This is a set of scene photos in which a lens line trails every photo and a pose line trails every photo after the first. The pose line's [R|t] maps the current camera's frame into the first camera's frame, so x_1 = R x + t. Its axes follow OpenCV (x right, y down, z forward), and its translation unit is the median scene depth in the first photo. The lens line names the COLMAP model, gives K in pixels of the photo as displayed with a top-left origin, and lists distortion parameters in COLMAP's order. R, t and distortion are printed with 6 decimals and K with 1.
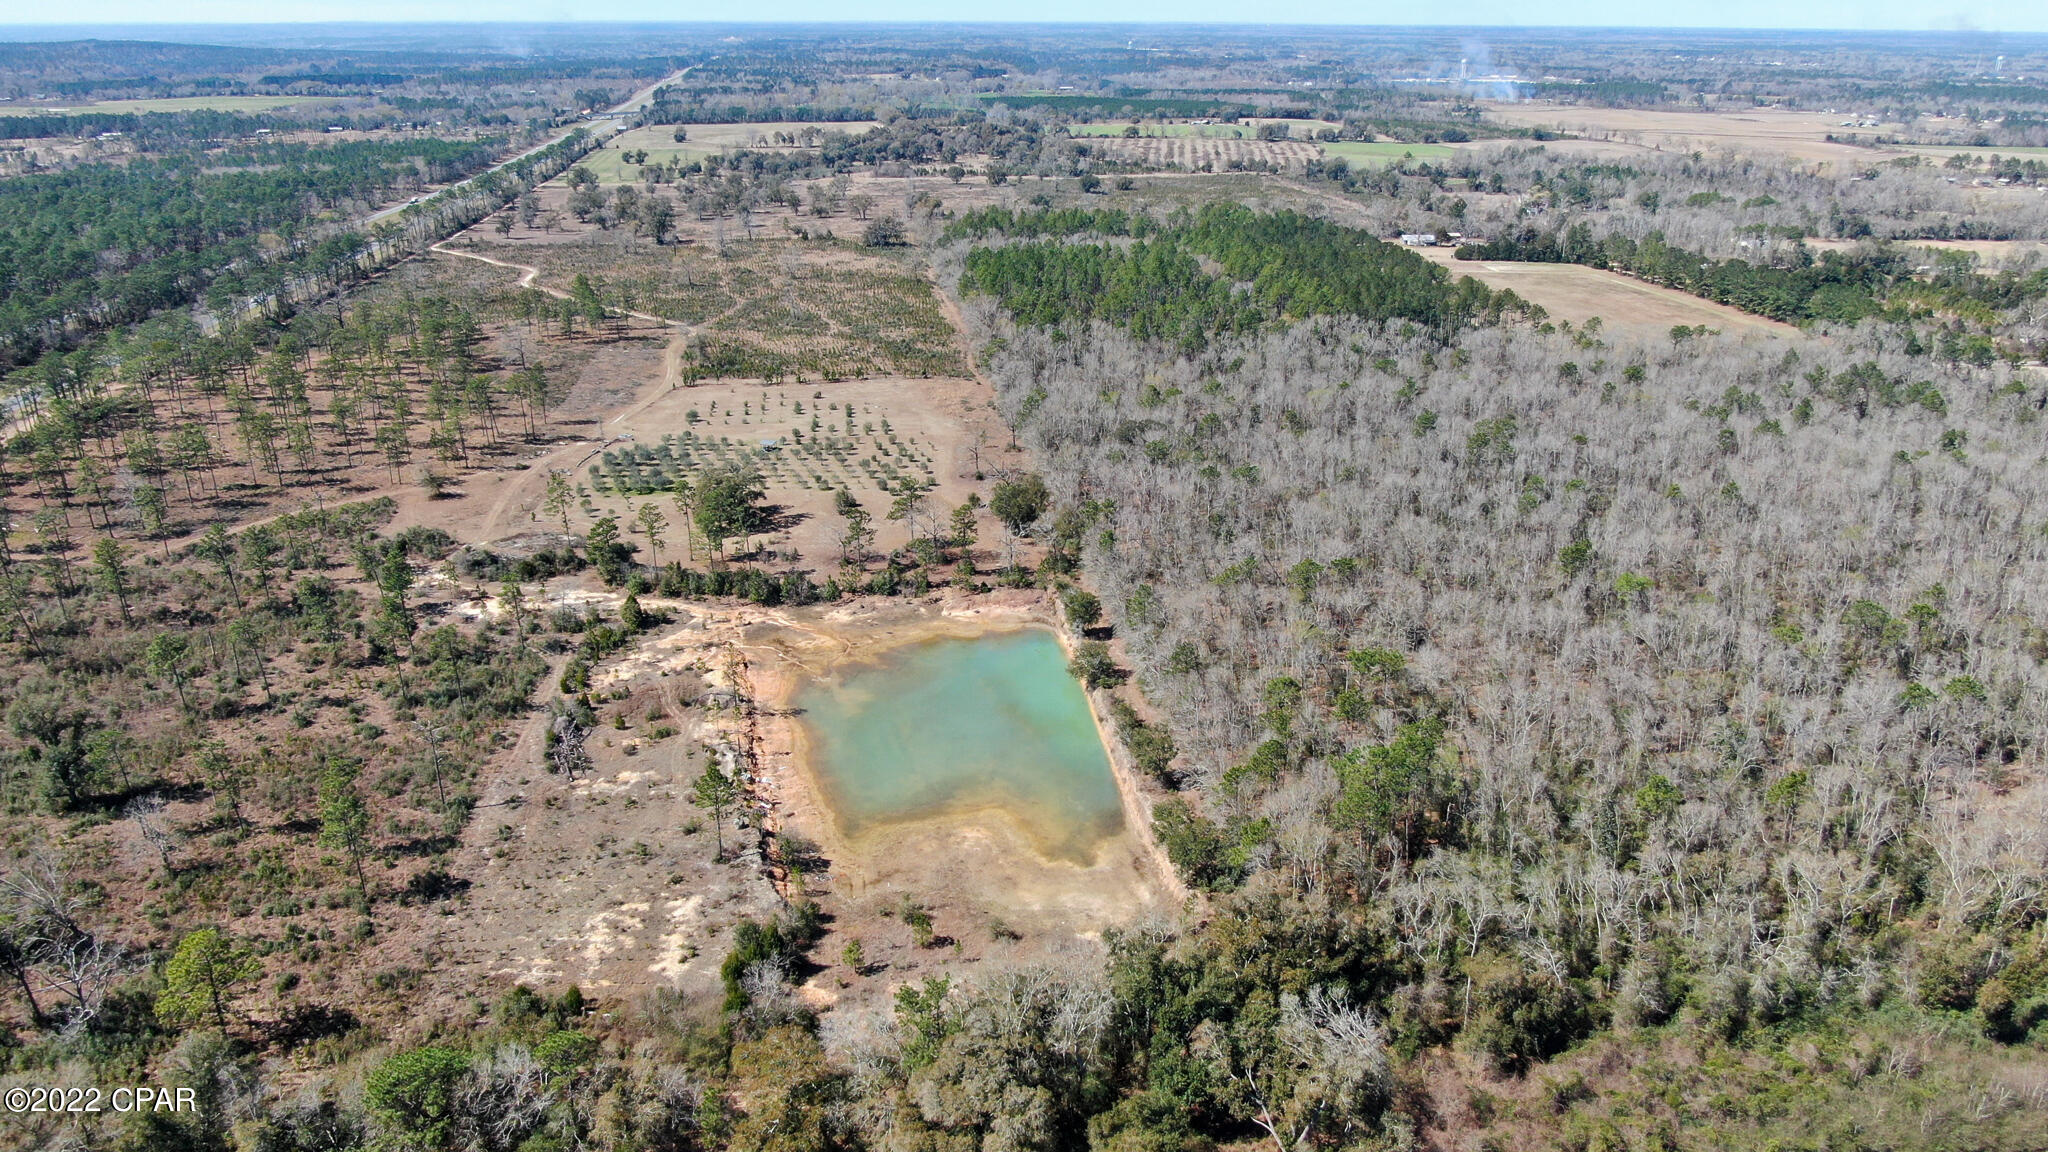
lens RADIAL K [[1473.1, 0, 1024.0], [0, 1473.1, 576.0], [0, 0, 1]] dist [-0.024051, 0.011330]
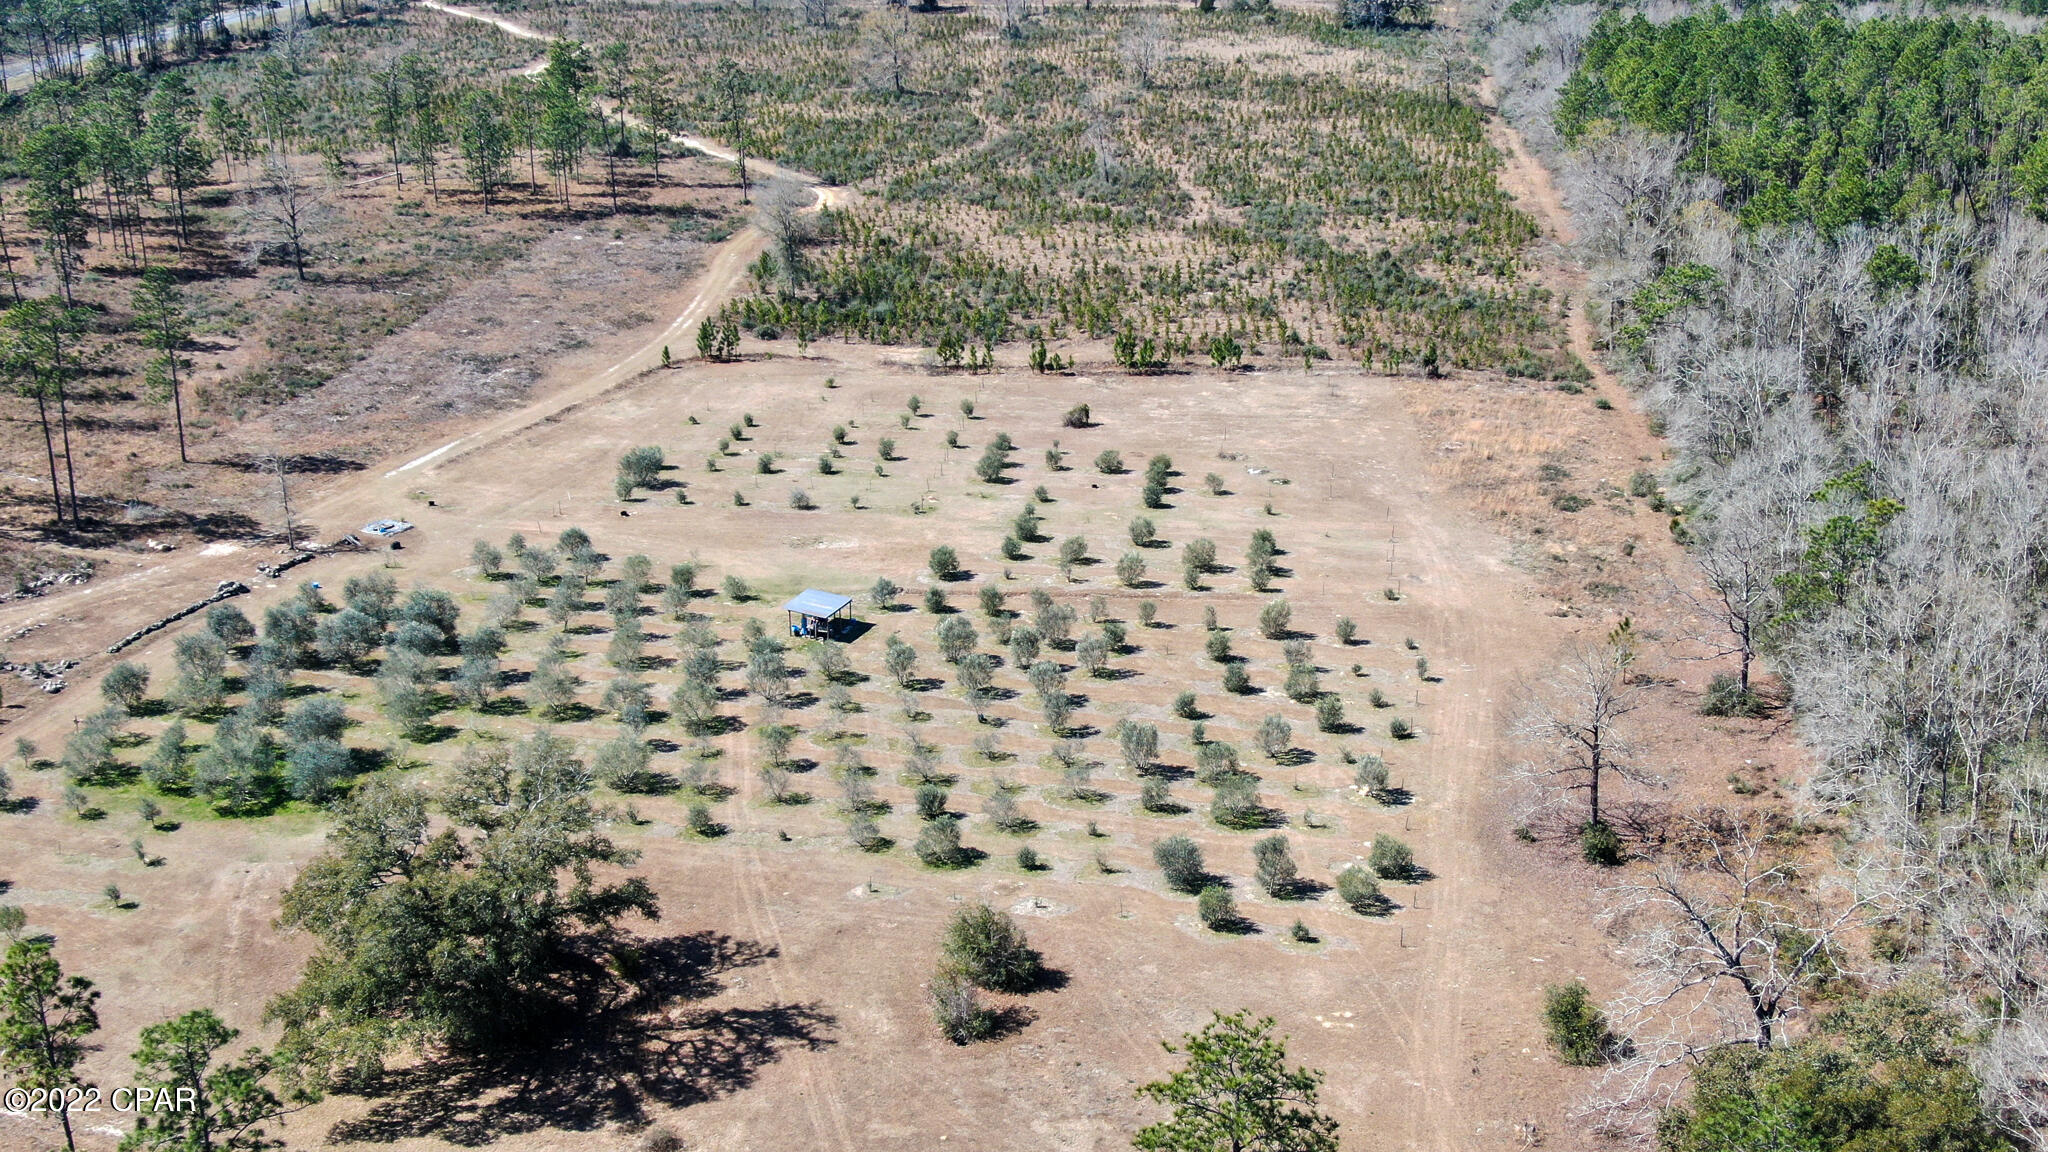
lens RADIAL K [[2371.9, 0, 1024.0], [0, 2371.9, 576.0], [0, 0, 1]] dist [0.106187, -0.407869]
pose [[0.967144, 0.083619, -0.240084, -0.022307], [-0.087990, 0.996093, -0.007526, -0.070822], [0.238516, 0.028403, 0.970723, 0.425926]]
